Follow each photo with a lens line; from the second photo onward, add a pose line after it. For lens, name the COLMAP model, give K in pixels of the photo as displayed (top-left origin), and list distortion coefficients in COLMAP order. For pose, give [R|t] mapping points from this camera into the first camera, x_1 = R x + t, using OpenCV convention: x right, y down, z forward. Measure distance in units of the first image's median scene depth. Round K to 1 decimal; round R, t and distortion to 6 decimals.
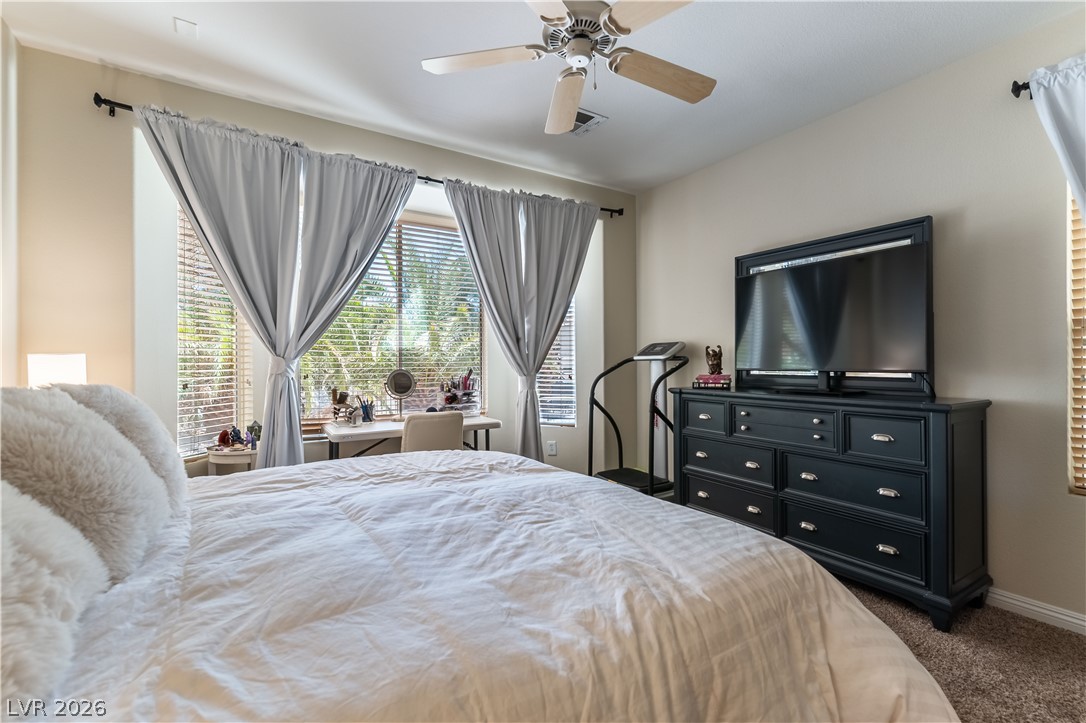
lens RADIAL K [[472.4, 0, 544.7], [0, 472.4, 365.5], [0, 0, 1]] dist [-0.000742, -0.000318]
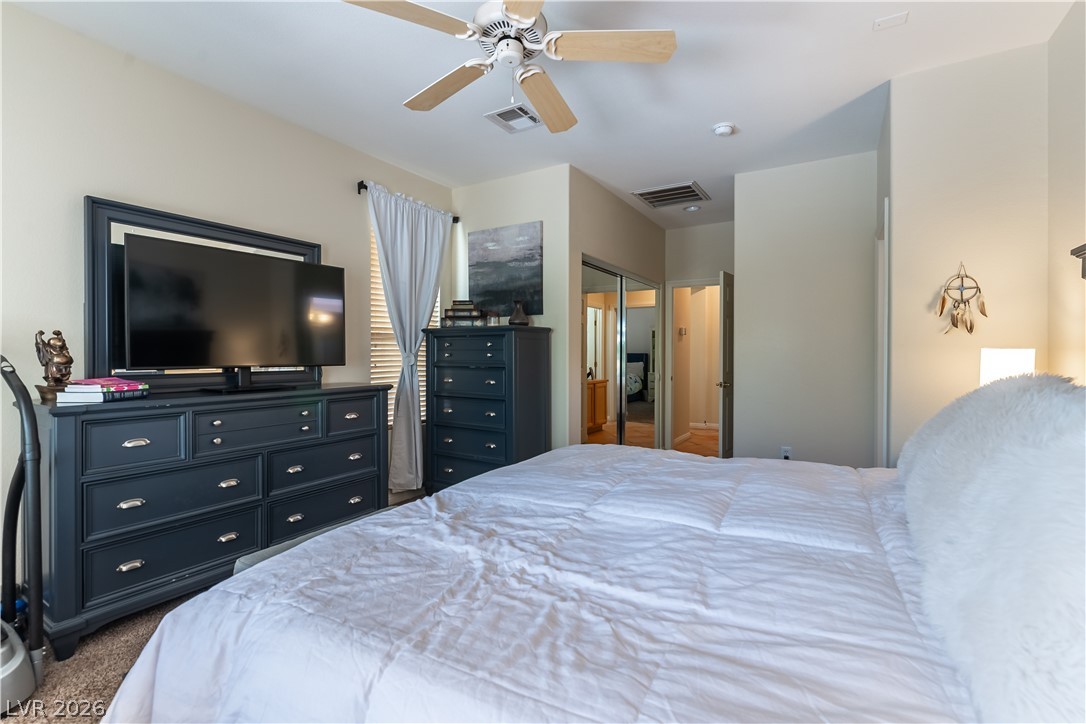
lens RADIAL K [[472.4, 0, 544.7], [0, 472.4, 366.0], [0, 0, 1]] dist [-0.000742, -0.000318]
pose [[-0.438551, -0.017830, 0.898530, -0.596321], [0.008273, 0.999681, 0.023876, -0.009172], [-0.898668, 0.017905, -0.438263, 0.959806]]
